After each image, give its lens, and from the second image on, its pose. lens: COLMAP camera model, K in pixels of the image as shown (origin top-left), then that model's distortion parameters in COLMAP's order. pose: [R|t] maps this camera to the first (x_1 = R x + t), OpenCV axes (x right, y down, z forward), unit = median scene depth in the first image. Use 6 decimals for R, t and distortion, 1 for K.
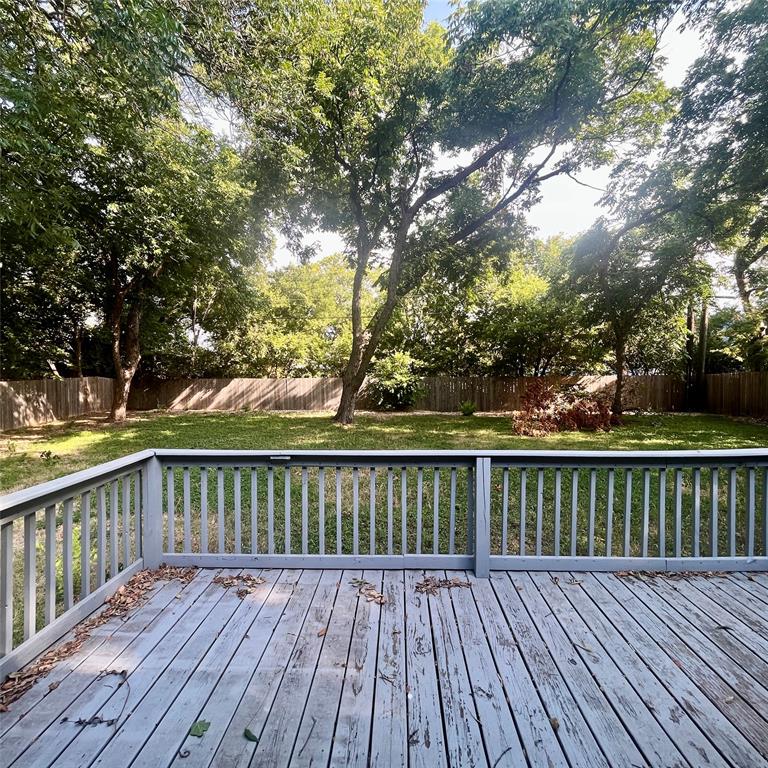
lens RADIAL K [[415.6, 0, 380.1], [0, 415.6, 381.4], [0, 0, 1]] dist [-0.002572, 0.000052]
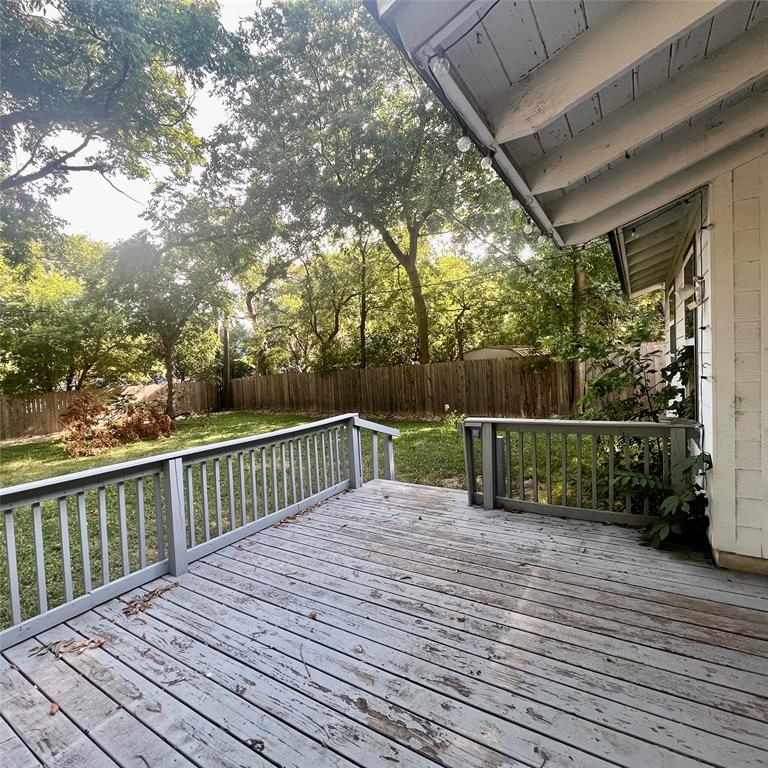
lens RADIAL K [[415.6, 0, 380.1], [0, 415.6, 381.4], [0, 0, 1]] dist [-0.002572, 0.000052]
pose [[0.498973, -0.049848, 0.865183, -0.075716], [0.072007, 0.997277, 0.015930, 0.002047], [-0.863621, 0.054351, 0.501204, 0.004893]]
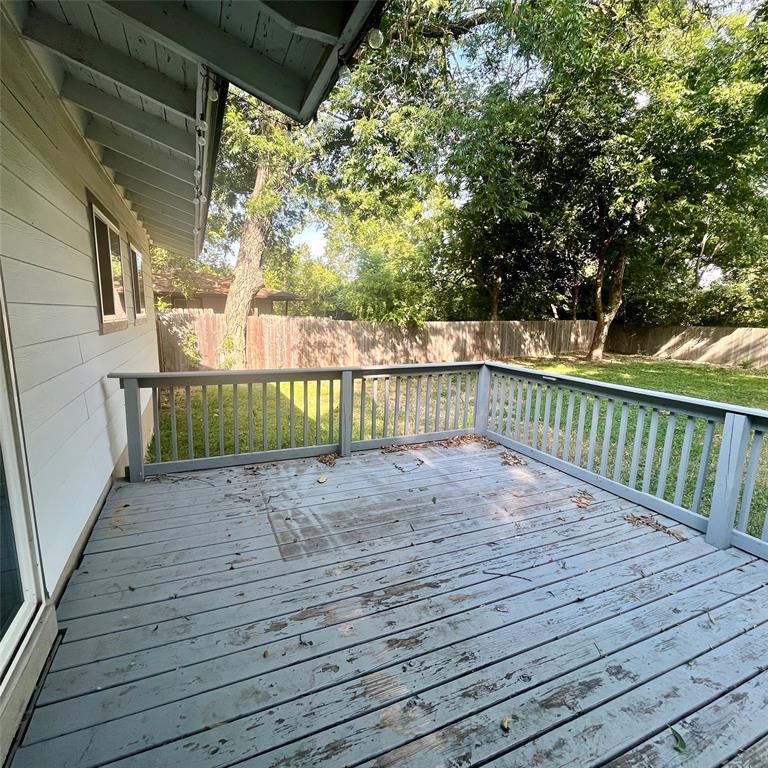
lens RADIAL K [[415.6, 0, 380.1], [0, 415.6, 381.4], [0, 0, 1]] dist [-0.002572, 0.000052]
pose [[0.436271, 0.159503, -0.885565, 0.132214], [-0.045322, 0.986810, 0.155411, 0.003852], [0.898673, -0.027666, 0.437746, -0.004403]]
